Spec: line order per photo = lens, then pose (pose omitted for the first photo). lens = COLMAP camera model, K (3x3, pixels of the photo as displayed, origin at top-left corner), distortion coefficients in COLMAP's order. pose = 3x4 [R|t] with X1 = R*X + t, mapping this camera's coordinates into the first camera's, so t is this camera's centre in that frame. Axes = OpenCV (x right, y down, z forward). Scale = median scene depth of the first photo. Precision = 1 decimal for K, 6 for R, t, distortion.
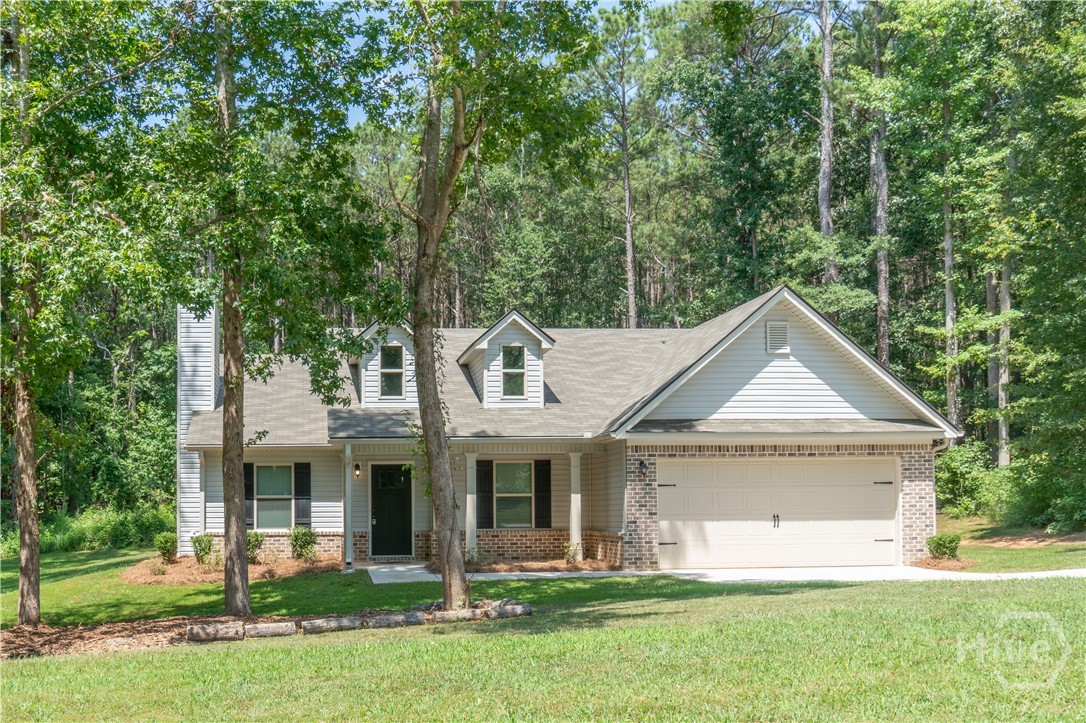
lens RADIAL K [[772.2, 0, 520.8], [0, 772.2, 361.3], [0, 0, 1]] dist [-0.012664, -0.000291]
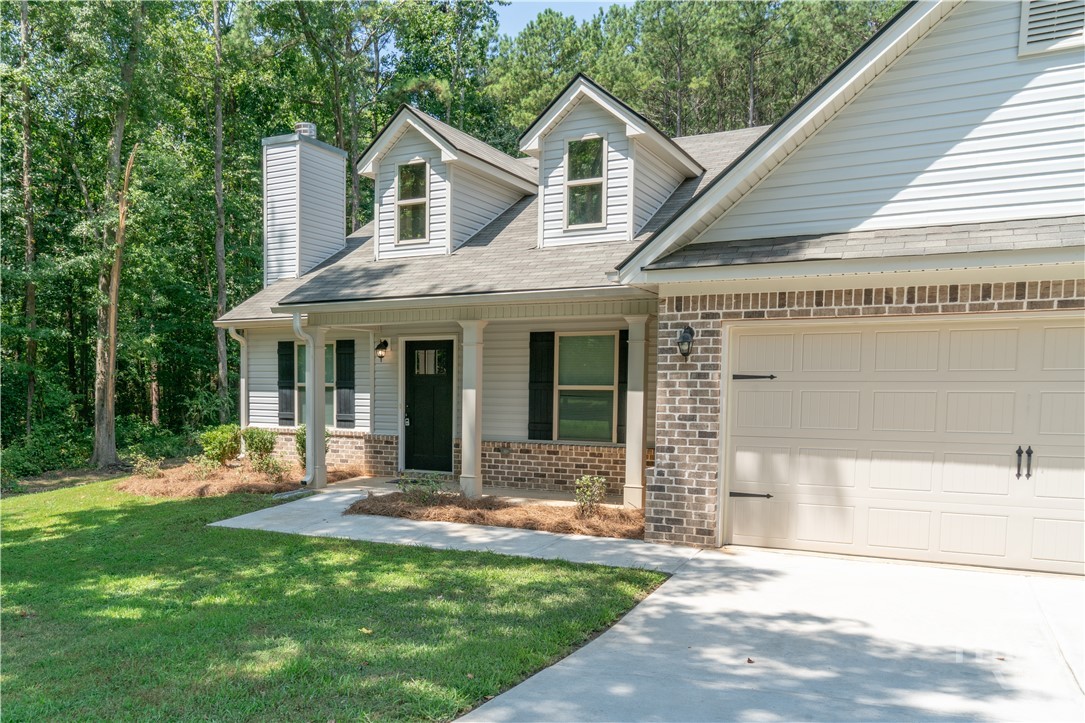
lens RADIAL K [[825.2, 0, 542.5], [0, 825.2, 361.5], [0, 0, 1]] dist [0.004406, 0.001550]
pose [[0.845187, 0.001079, -0.534470, 0.349923], [0.083324, 0.987505, 0.133757, 0.070692], [0.527936, -0.157584, 0.834536, 0.498144]]
